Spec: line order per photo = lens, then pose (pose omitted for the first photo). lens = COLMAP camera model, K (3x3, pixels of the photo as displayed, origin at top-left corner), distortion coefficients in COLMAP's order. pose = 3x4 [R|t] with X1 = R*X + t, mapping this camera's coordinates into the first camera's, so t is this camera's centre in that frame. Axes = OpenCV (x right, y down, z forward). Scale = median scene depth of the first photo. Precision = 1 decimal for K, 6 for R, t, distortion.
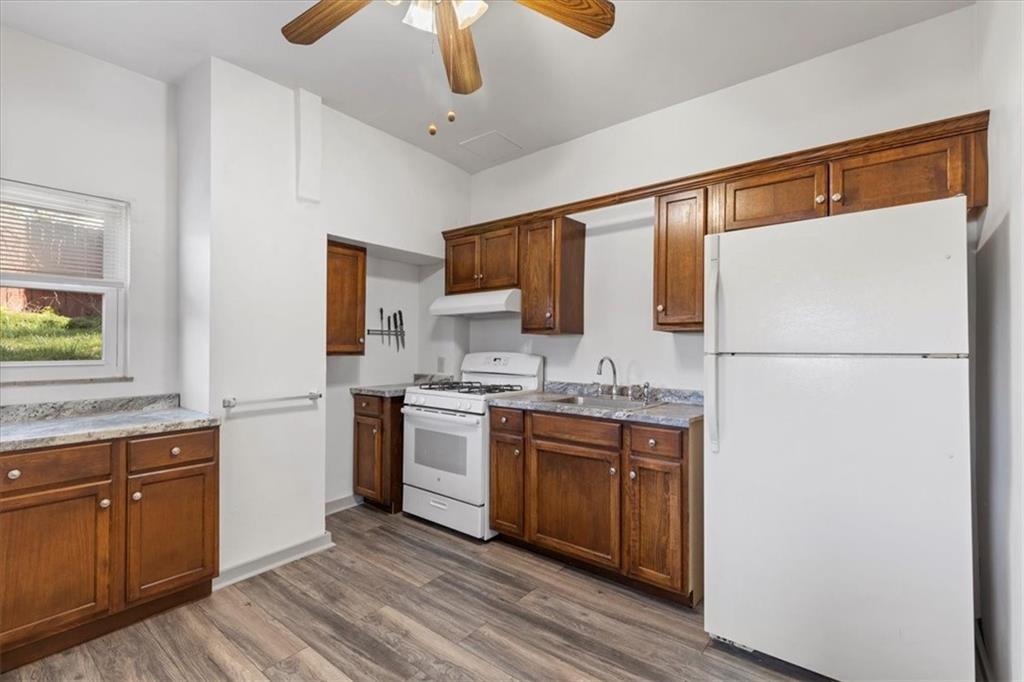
lens RADIAL K [[469.9, 0, 513.6], [0, 469.9, 345.1], [0, 0, 1]] dist [0.006066, -0.000811]
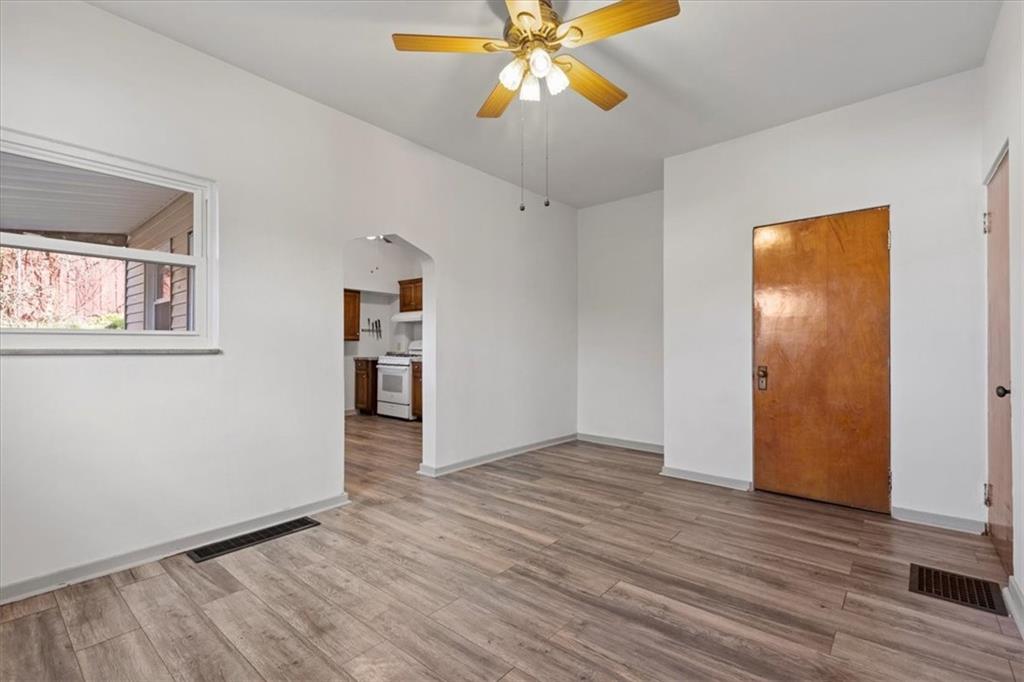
lens RADIAL K [[469.9, 0, 511.4], [0, 469.9, 343.2], [0, 0, 1]] dist [0.006066, -0.000811]
pose [[0.999249, -0.001997, -0.038688, 0.501546], [0.001942, 0.999997, -0.001447, 0.039022], [0.038691, 0.001370, 0.999250, -1.224623]]
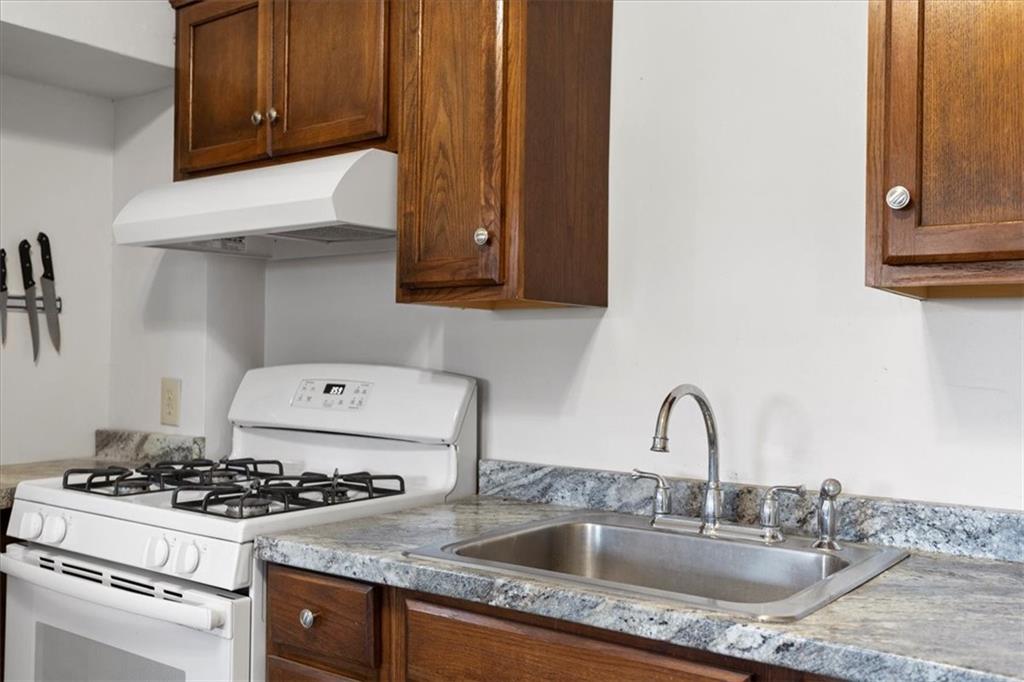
lens RADIAL K [[997.6, 0, 513.6], [0, 997.6, 340.7], [0, 0, 1]] dist [-0.004349, 0.000000]
pose [[0.999309, 0.003234, 0.037032, 0.069377], [-0.003169, 0.999993, -0.001810, 0.000381], [-0.037038, 0.001691, 0.999312, 0.387030]]
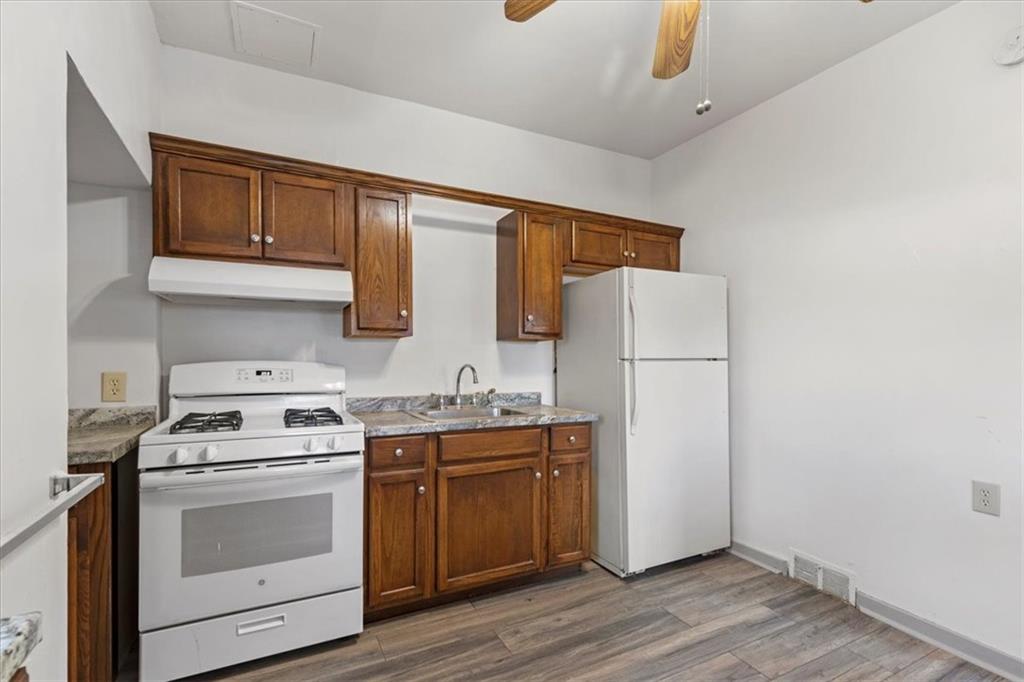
lens RADIAL K [[469.9, 0, 539.3], [0, 469.9, 362.7], [0, 0, 1]] dist [0.006066, -0.000811]
pose [[0.390119, -0.015951, 0.920626, -0.560421], [-0.007744, 0.999758, 0.020604, 0.001597], [-0.920732, -0.015167, 0.389901, 0.467606]]
